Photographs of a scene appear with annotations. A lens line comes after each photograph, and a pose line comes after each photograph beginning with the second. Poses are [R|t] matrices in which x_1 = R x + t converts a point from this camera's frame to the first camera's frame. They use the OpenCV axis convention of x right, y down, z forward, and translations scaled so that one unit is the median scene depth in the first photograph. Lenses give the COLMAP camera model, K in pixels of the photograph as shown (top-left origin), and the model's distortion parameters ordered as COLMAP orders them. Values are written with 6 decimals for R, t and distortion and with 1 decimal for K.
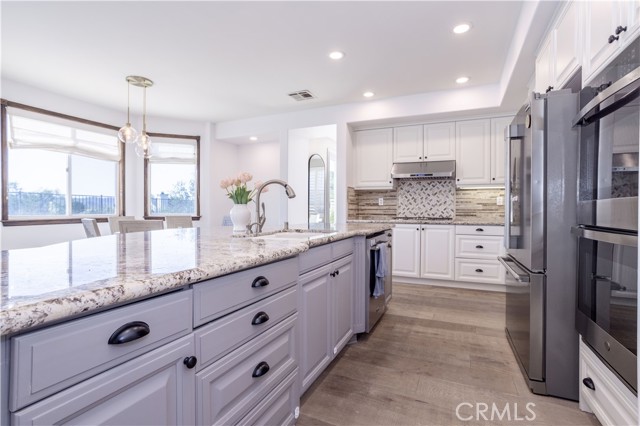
lens RADIAL K [[302.4, 0, 316.0], [0, 302.4, 213.5], [0, 0, 1]] dist [-0.028785, 0.007549]
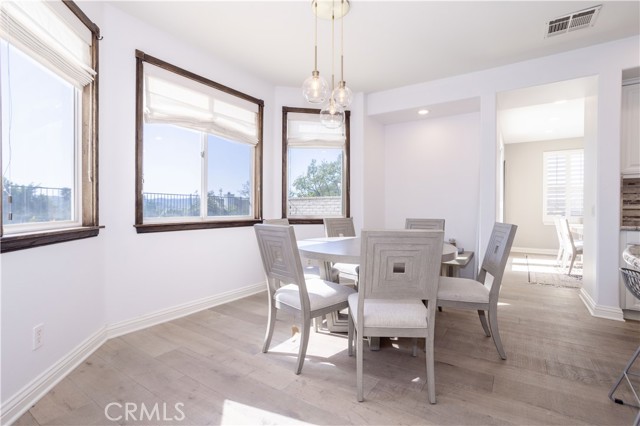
lens RADIAL K [[302.4, 0, 304.9], [0, 302.4, 209.6], [0, 0, 1]] dist [-0.028785, 0.007549]
pose [[0.984767, 0.000555, -0.173876, -0.423802], [-0.003052, 0.999896, -0.014093, -0.002037], [0.173851, 0.014410, 0.984667, 0.290375]]
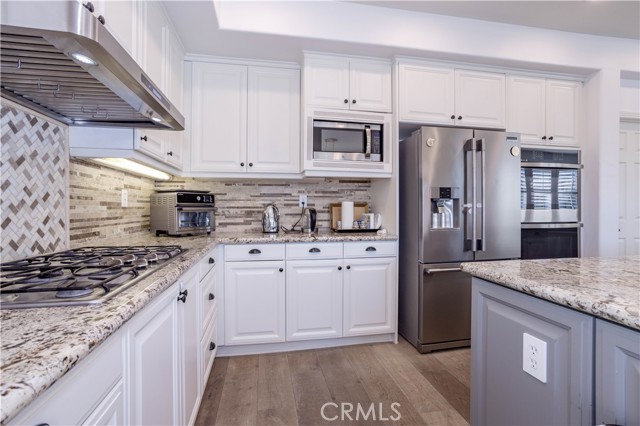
lens RADIAL K [[302.4, 0, 325.7], [0, 302.4, 208.6], [0, 0, 1]] dist [-0.028785, 0.007549]
pose [[-0.597469, -0.001891, 0.801890, 0.048365], [0.017580, 0.999726, 0.015456, -0.025054], [-0.801699, 0.023332, -0.597272, 0.939501]]
